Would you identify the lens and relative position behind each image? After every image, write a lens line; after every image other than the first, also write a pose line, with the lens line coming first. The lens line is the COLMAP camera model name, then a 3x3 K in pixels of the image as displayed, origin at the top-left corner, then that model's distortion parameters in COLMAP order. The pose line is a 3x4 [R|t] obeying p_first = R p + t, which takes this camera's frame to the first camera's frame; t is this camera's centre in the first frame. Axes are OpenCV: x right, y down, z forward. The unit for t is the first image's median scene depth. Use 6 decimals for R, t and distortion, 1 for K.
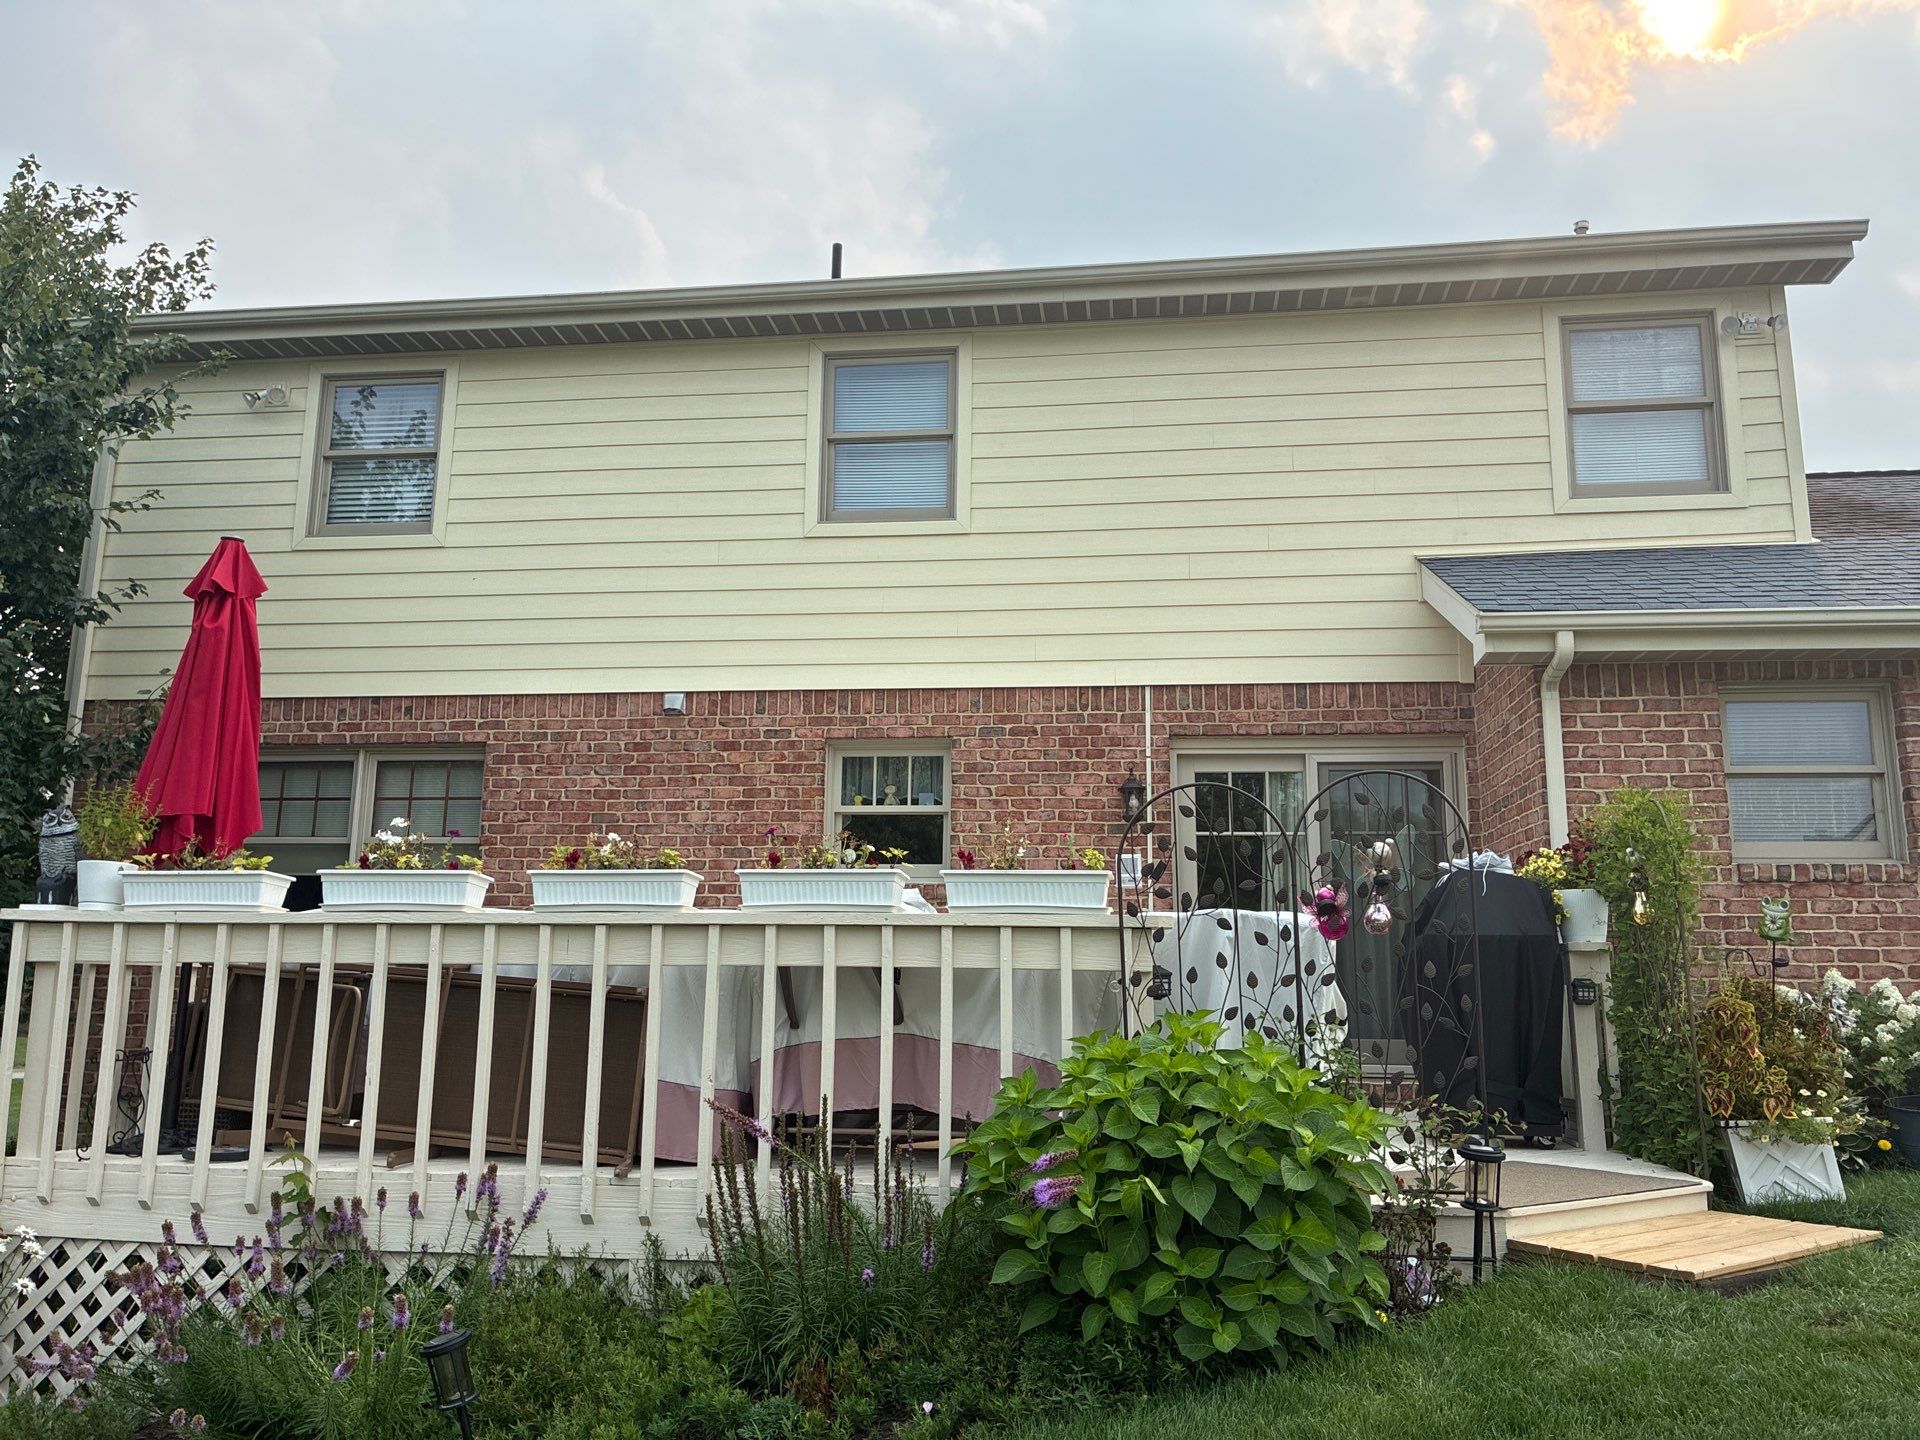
lens RADIAL K [[1459.3, 0, 975.2], [0, 1459.3, 719.9], [0, 0, 1]] dist [0.068002, -0.098445]
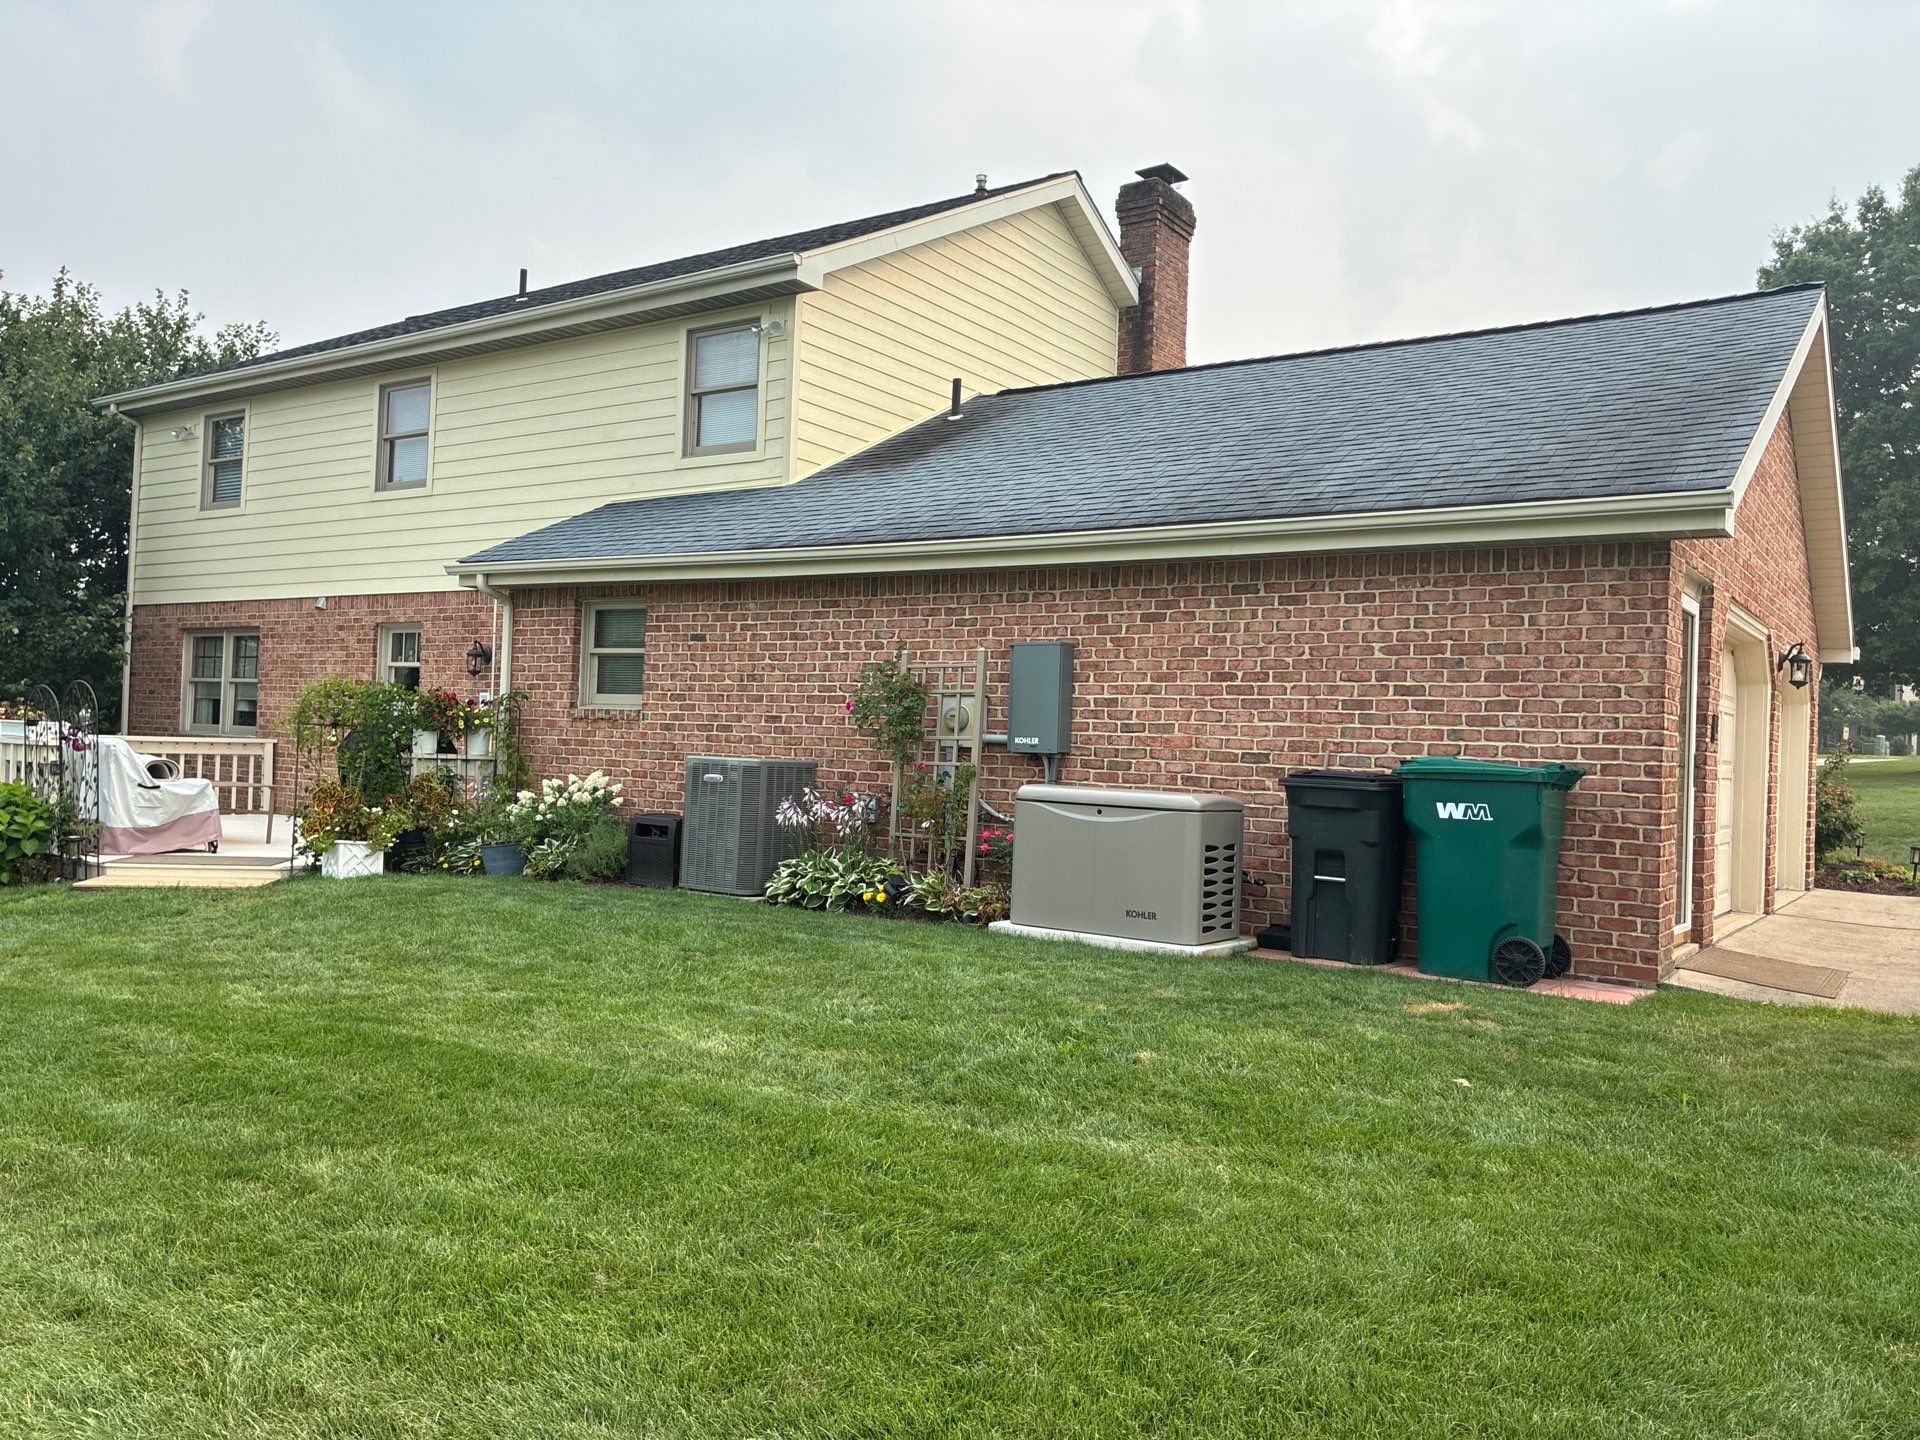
lens RADIAL K [[1459.3, 0, 975.2], [0, 1459.3, 719.9], [0, 0, 1]] dist [0.068002, -0.098445]
pose [[0.891145, 0.013157, -0.453528, 1.345986], [0.056451, 0.988598, 0.139600, -0.078573], [0.450194, -0.150006, 0.880241, -0.223569]]
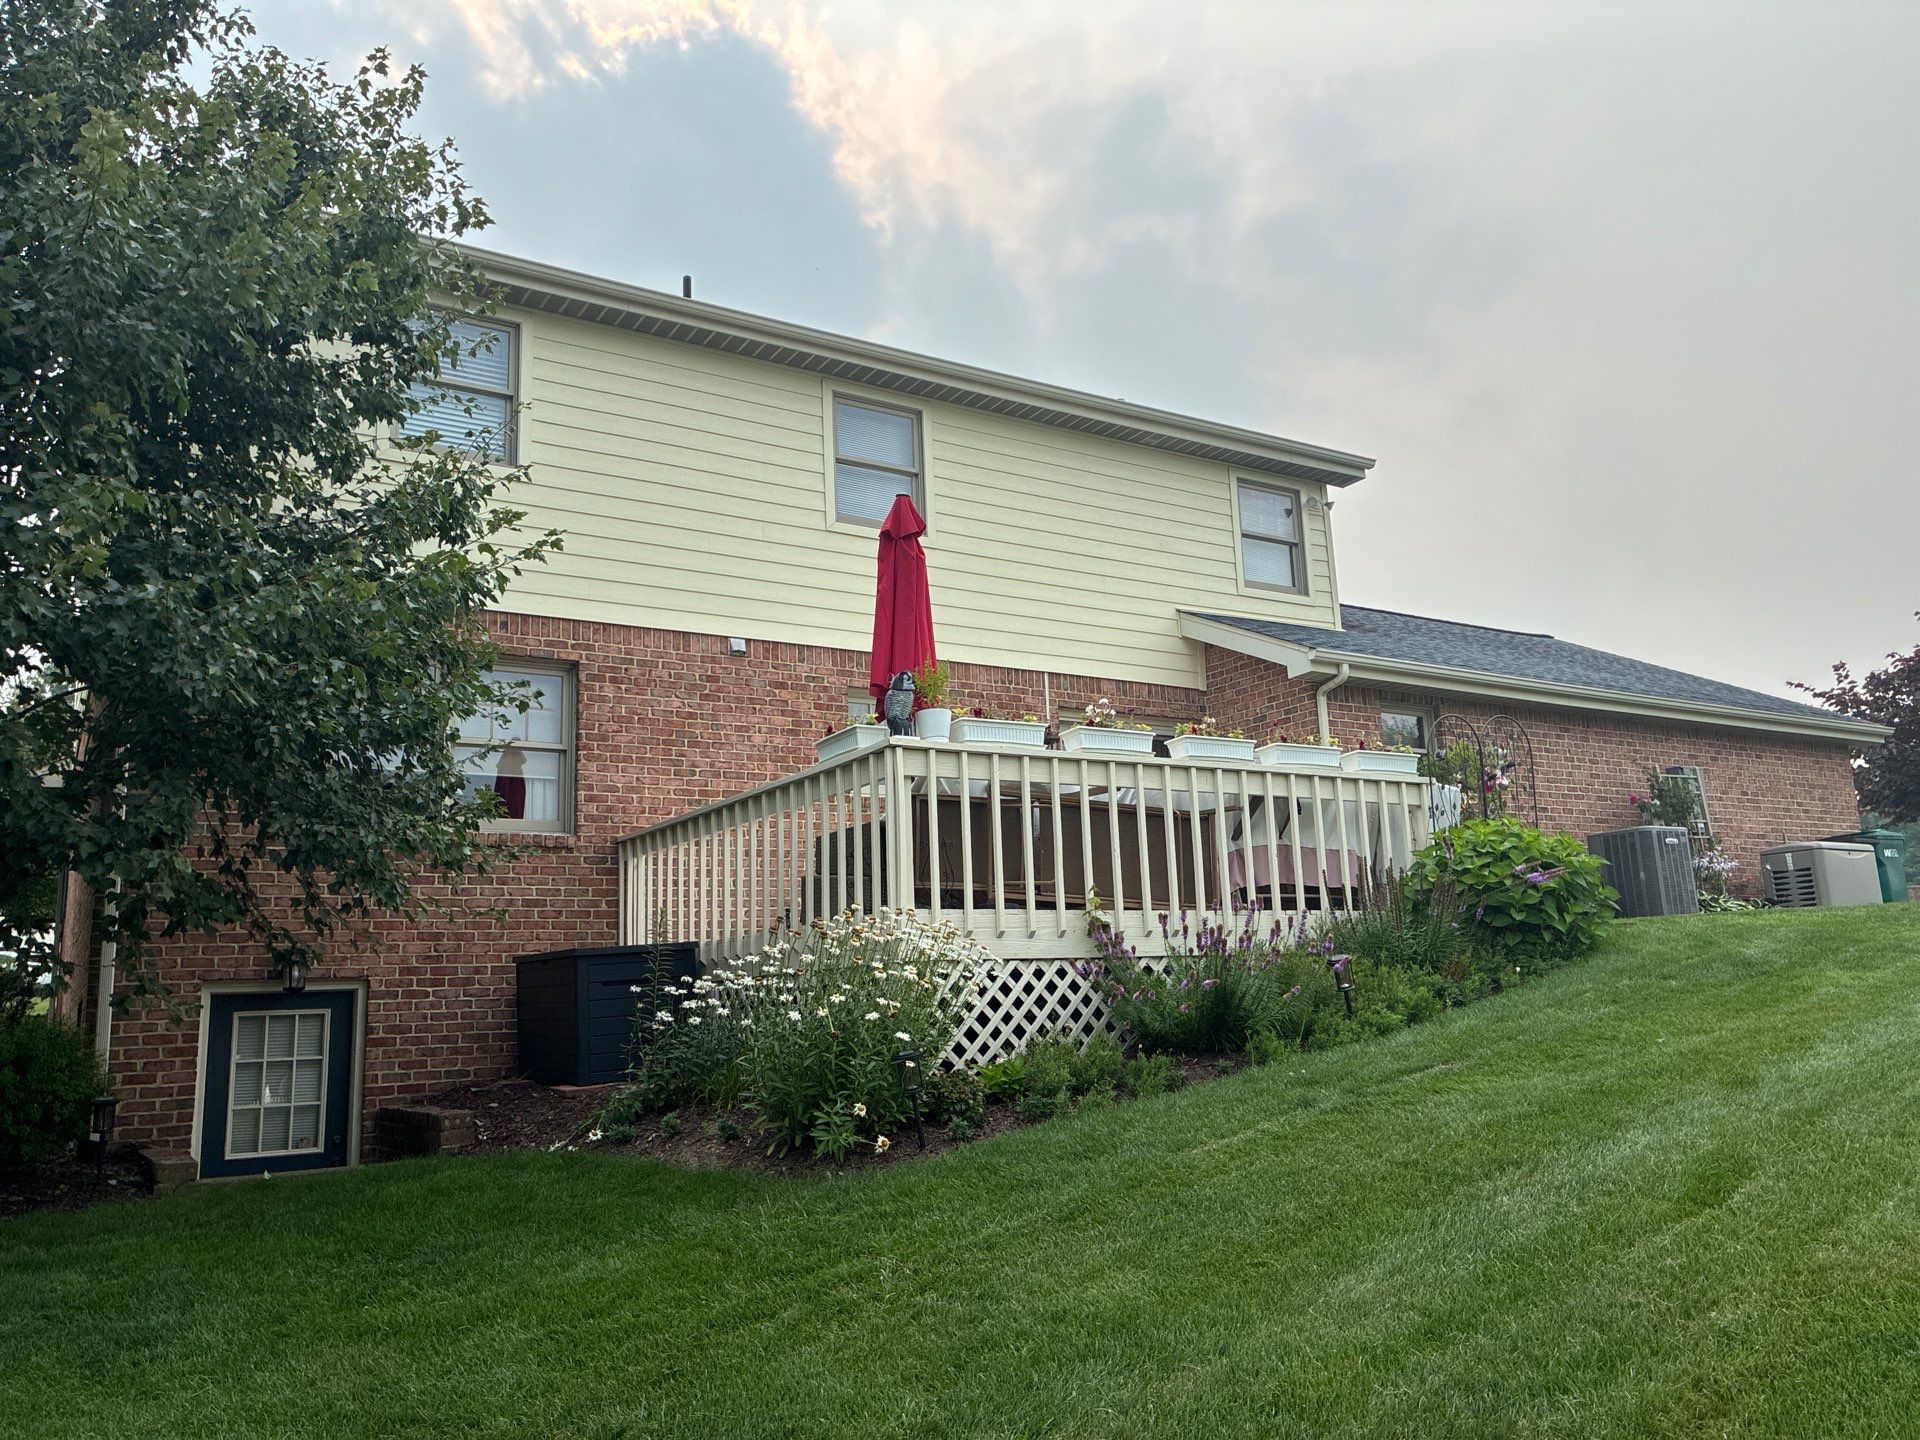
lens RADIAL K [[1459.3, 0, 975.2], [0, 1459.3, 719.9], [0, 0, 1]] dist [0.068002, -0.098445]
pose [[0.762582, 0.082848, 0.641564, -0.880031], [-0.066316, 0.996552, -0.049864, 0.103418], [-0.643483, -0.004520, 0.765447, -0.078309]]
